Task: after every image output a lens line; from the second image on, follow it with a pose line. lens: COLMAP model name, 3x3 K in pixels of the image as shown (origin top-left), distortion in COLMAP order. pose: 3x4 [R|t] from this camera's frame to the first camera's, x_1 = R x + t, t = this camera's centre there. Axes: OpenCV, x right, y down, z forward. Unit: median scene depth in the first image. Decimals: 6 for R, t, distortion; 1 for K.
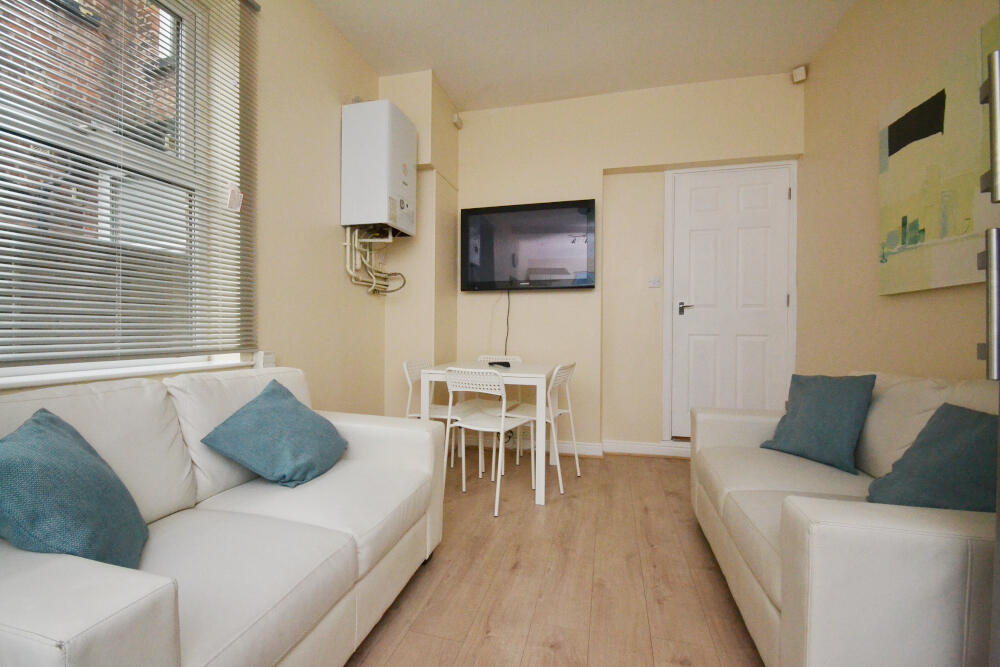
lens RADIAL K [[449.4, 0, 485.7], [0, 449.4, 315.5], [0, 0, 1]] dist [-0.004739, -0.001873]
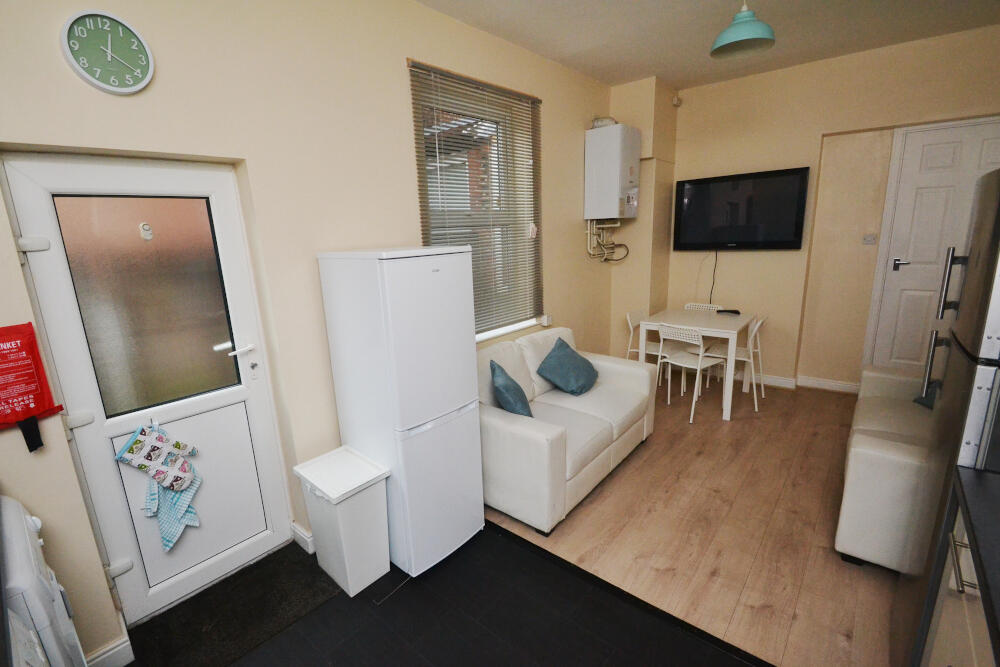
lens RADIAL K [[449.4, 0, 495.7], [0, 449.4, 335.1], [0, 0, 1]] dist [-0.004739, -0.001873]
pose [[0.910022, 0.055010, -0.410894, 0.026540], [0.050849, 0.968861, 0.242327, -0.204553], [0.411430, -0.241416, 0.878888, -0.449750]]
